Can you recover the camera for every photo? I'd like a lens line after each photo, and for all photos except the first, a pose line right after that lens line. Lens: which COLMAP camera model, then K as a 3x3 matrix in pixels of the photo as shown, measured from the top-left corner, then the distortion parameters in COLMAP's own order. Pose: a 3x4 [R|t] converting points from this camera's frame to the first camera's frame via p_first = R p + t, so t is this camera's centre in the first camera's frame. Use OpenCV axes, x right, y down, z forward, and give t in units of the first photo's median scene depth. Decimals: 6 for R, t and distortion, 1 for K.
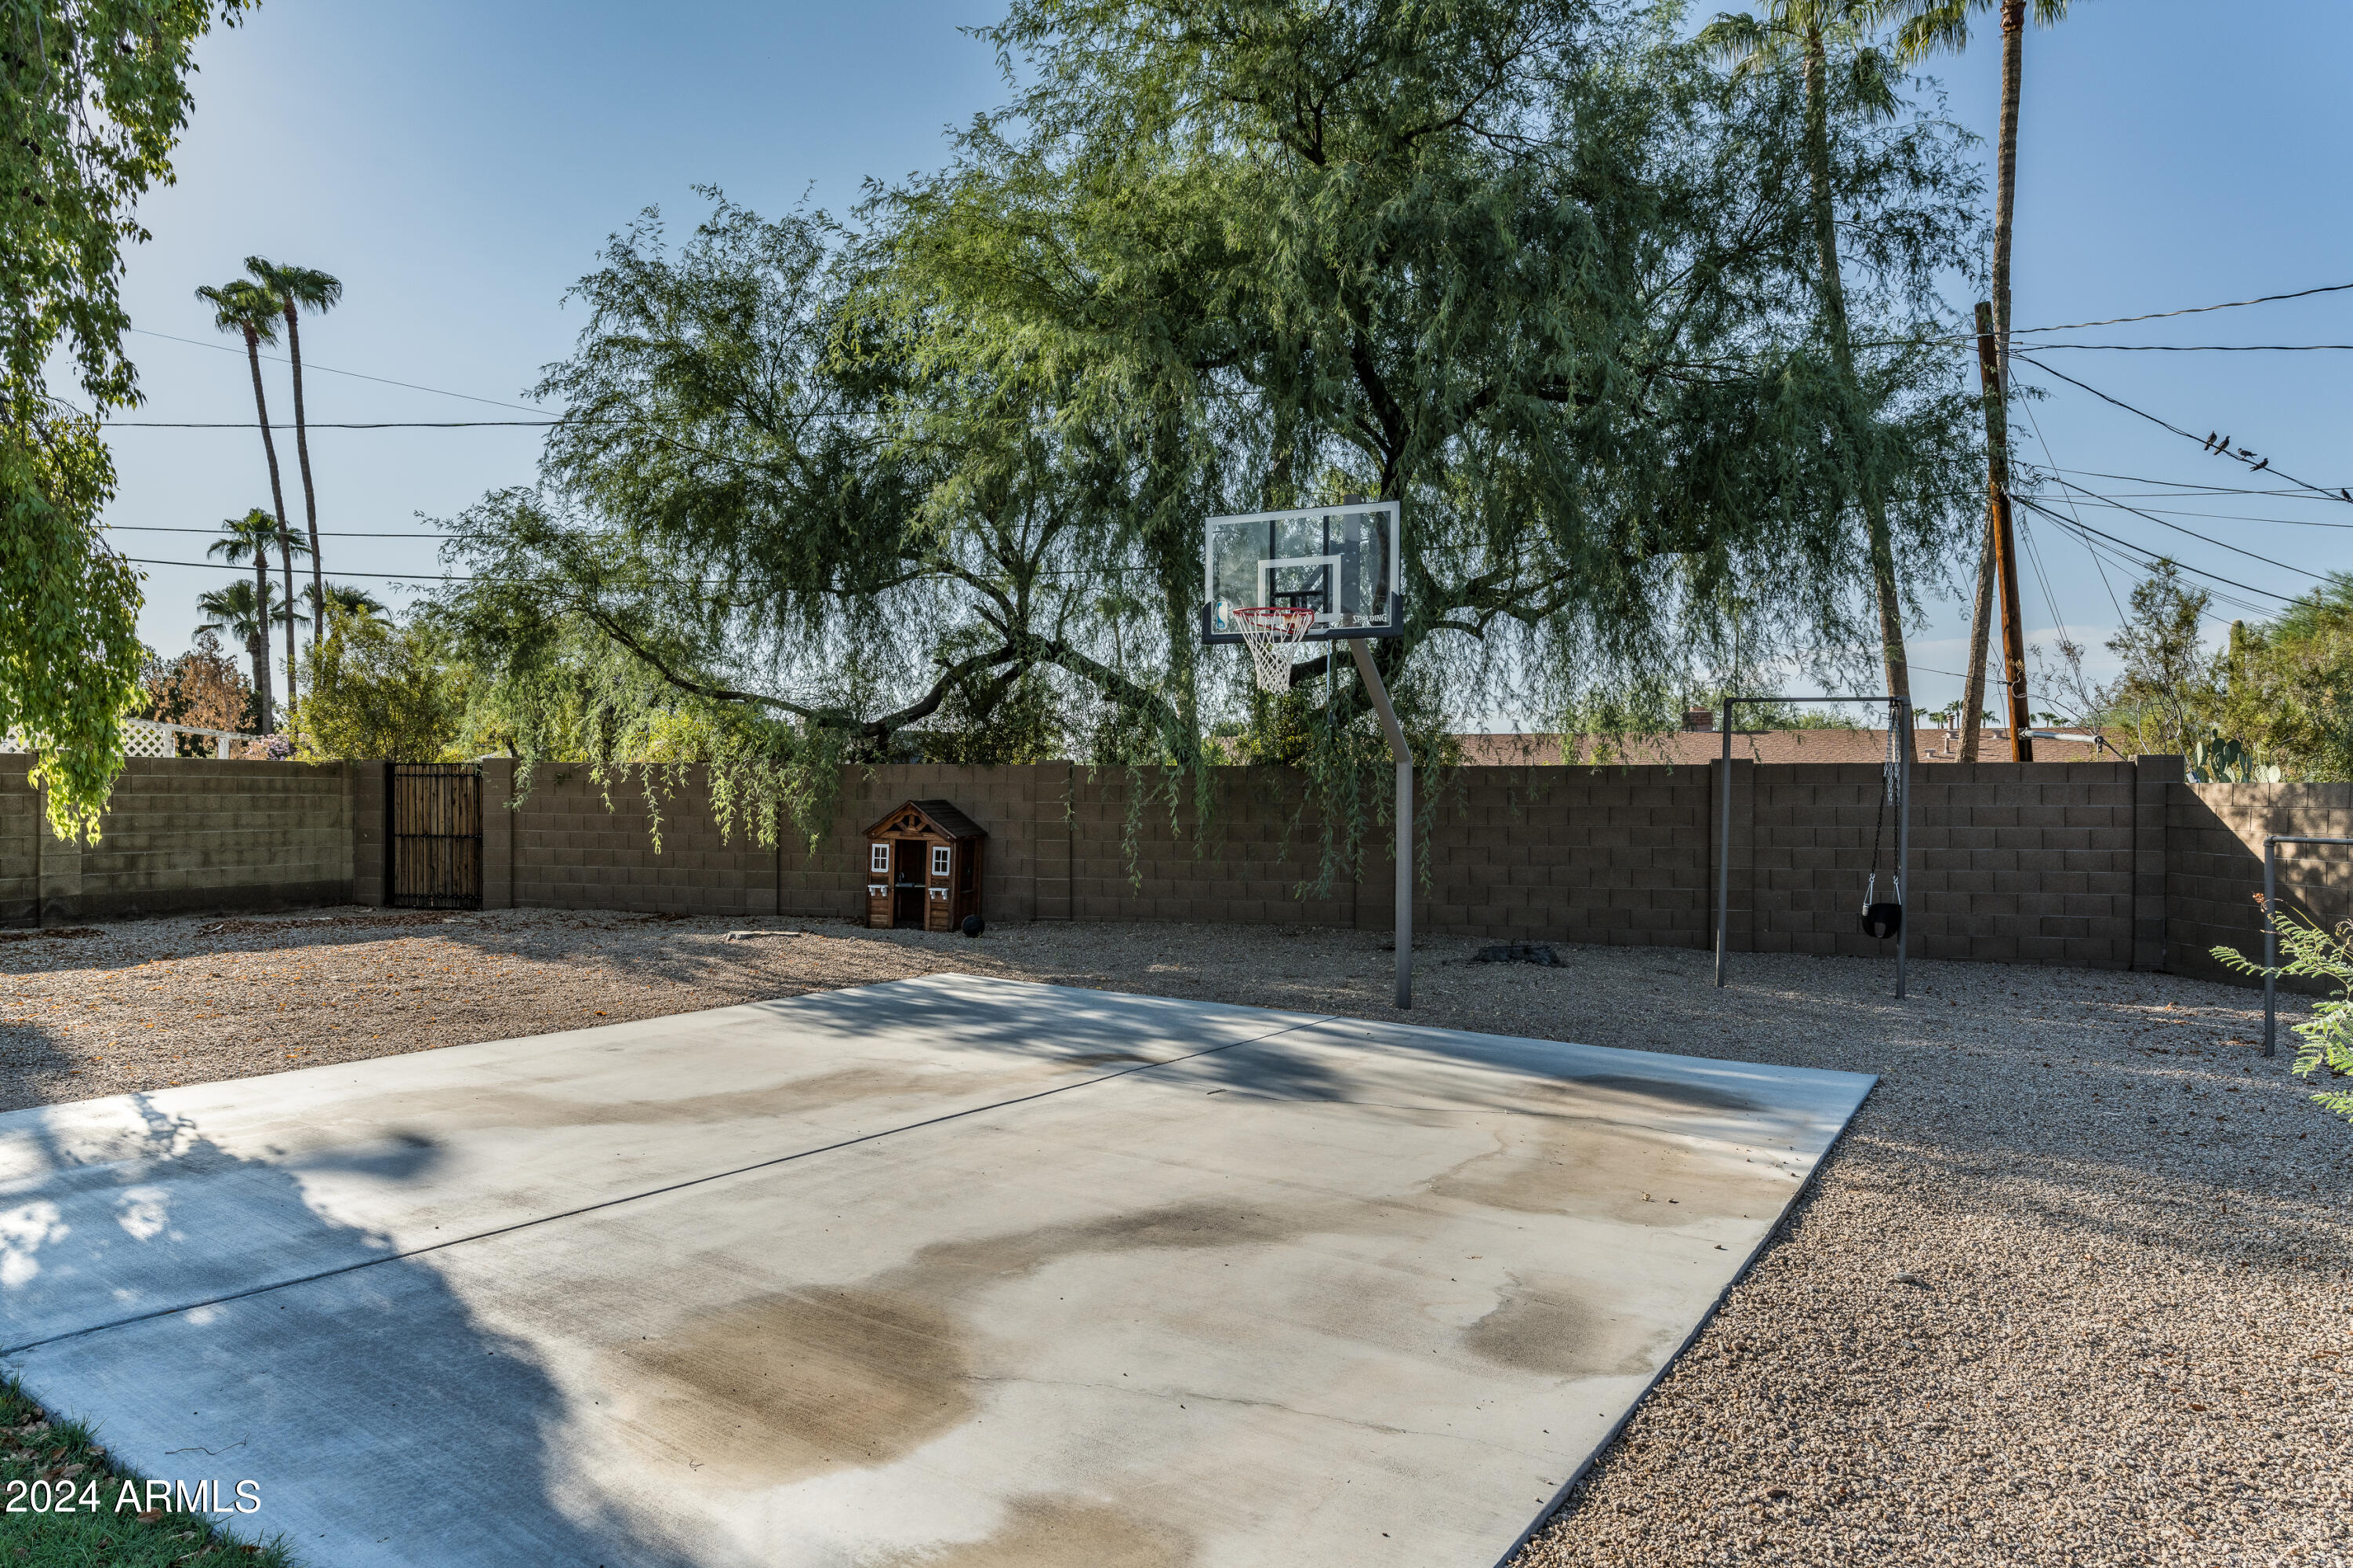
lens RADIAL K [[1451.0, 0, 1176.0], [0, 1451.0, 790.9], [0, 0, 1]] dist [-0.003443, -0.001307]
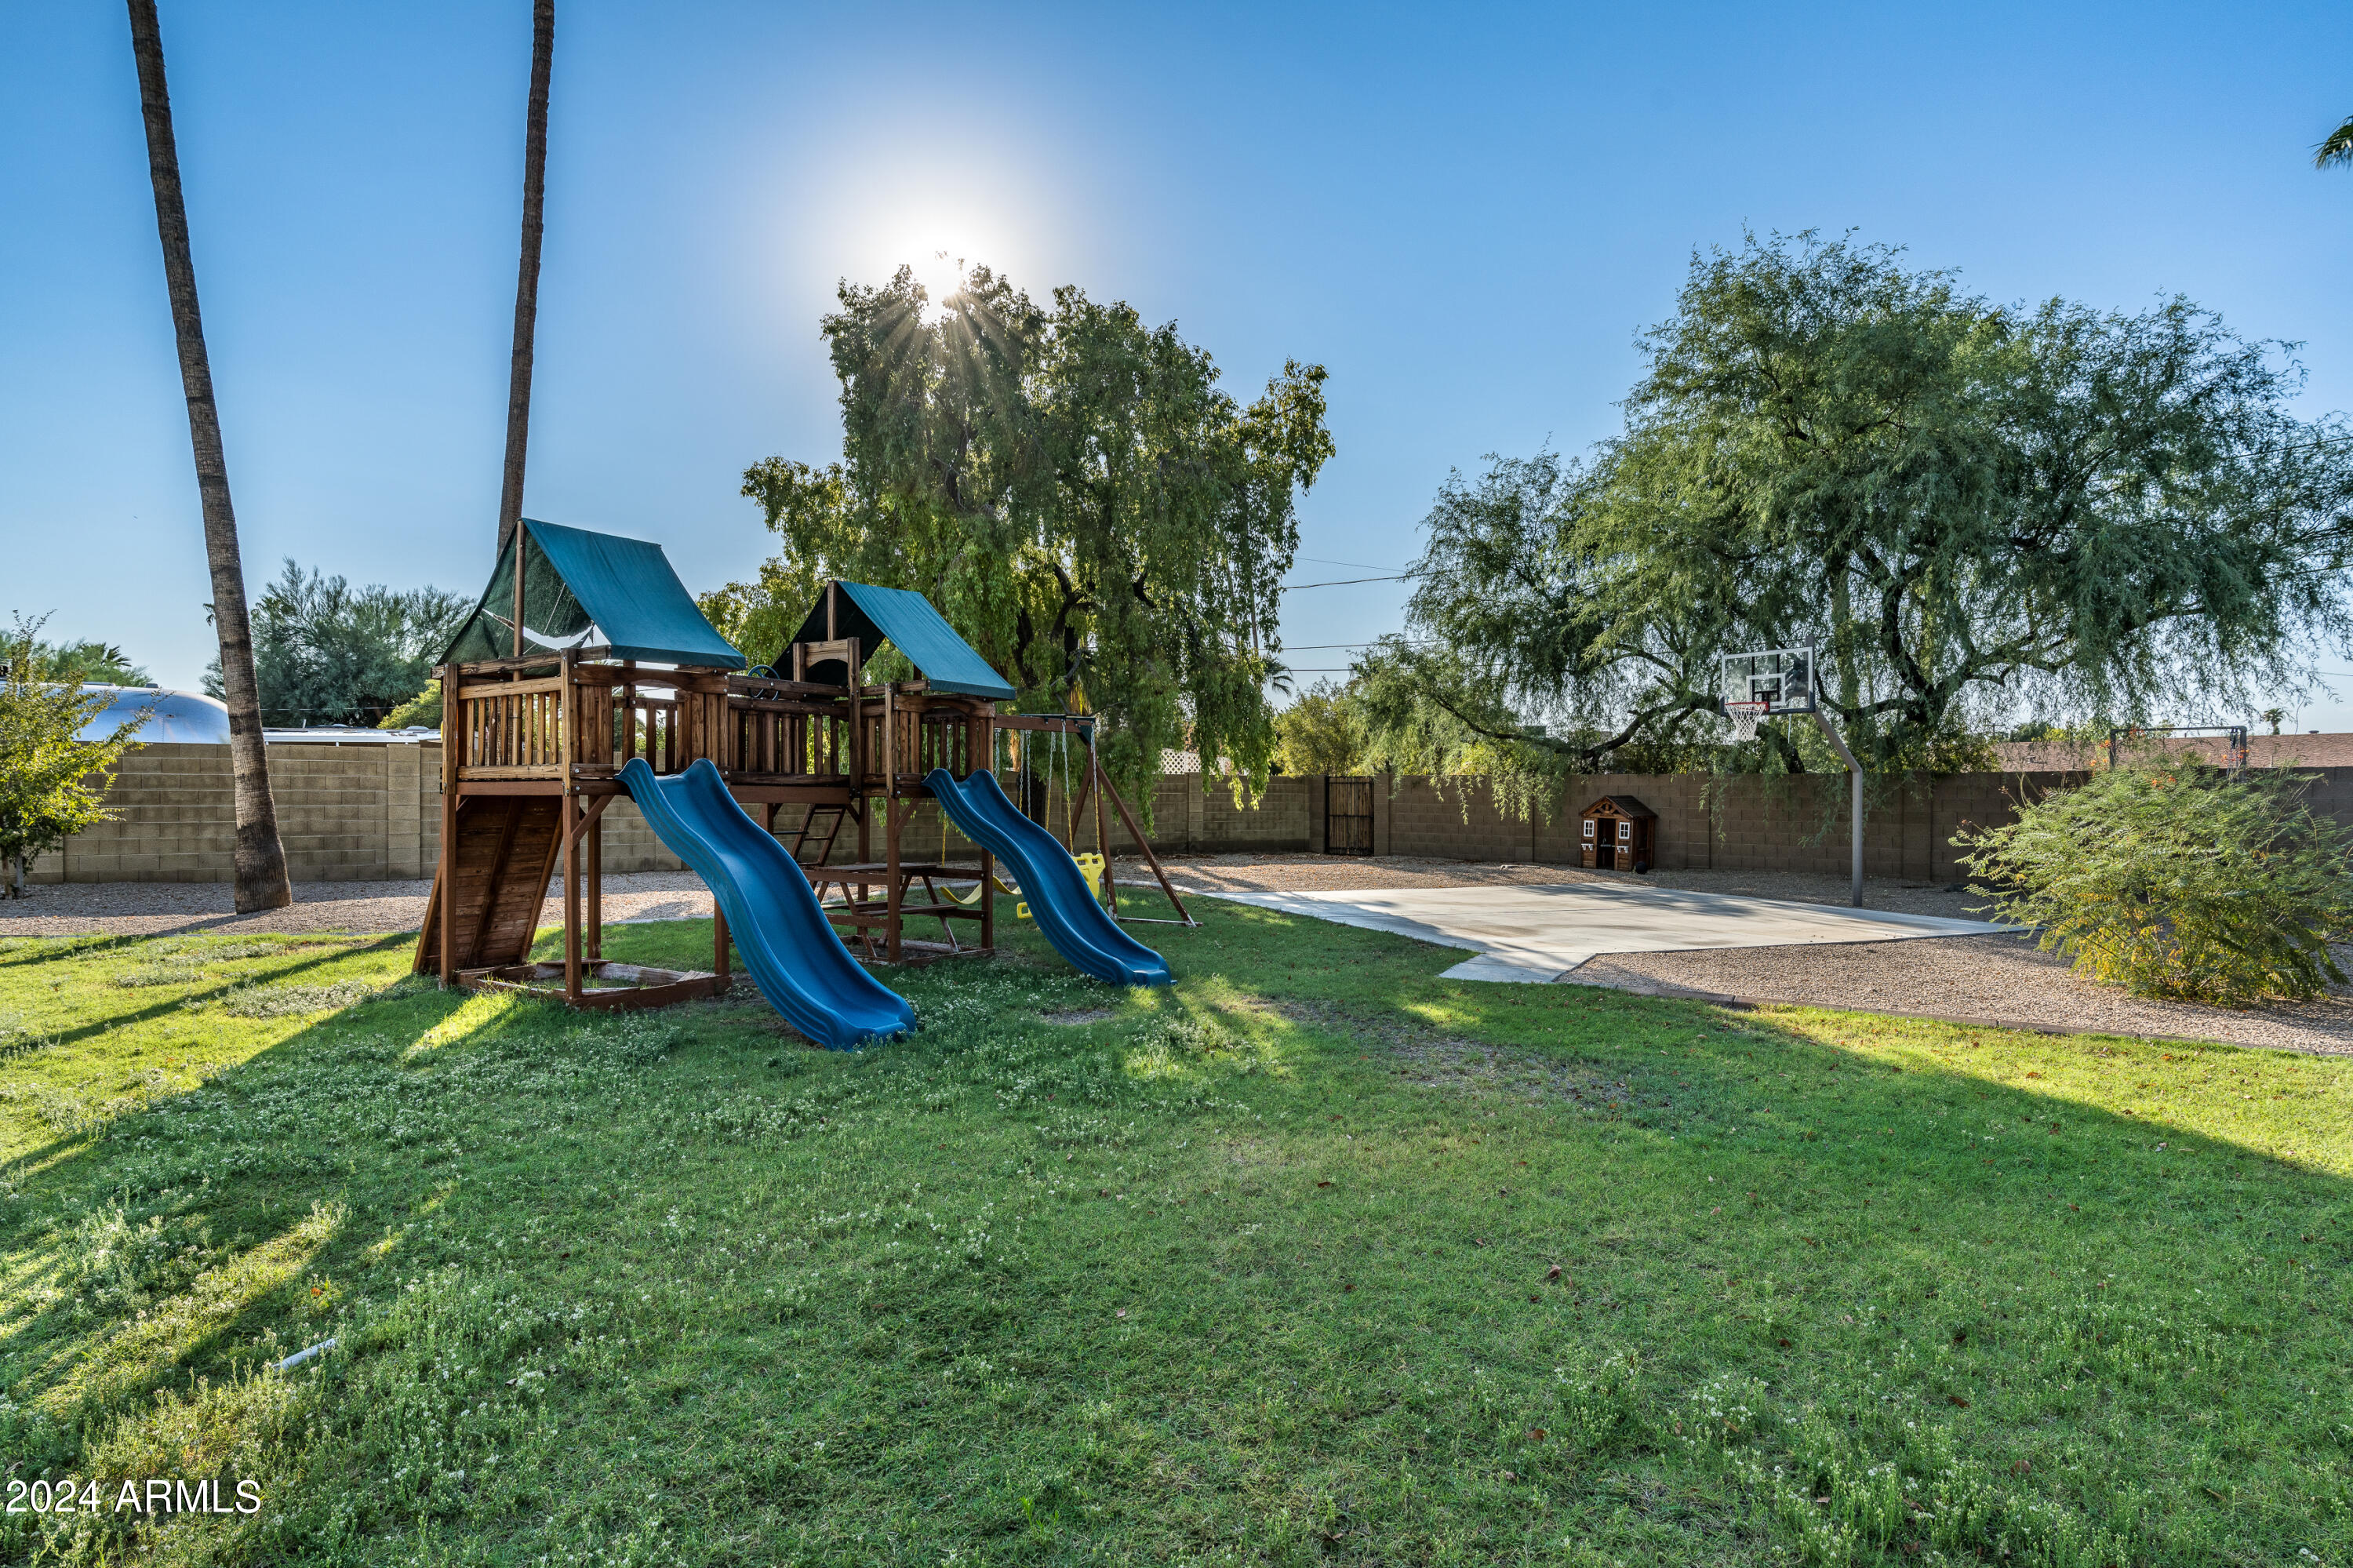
lens RADIAL K [[1266.1, 0, 1173.6], [0, 1266.1, 801.7], [0, 0, 1]] dist [-0.001561, -0.000064]
pose [[0.840727, 0.000597, -0.541458, 0.183523], [0.003066, 0.999978, 0.005862, 0.003023], [0.541450, -0.006588, 0.840707, -0.505020]]
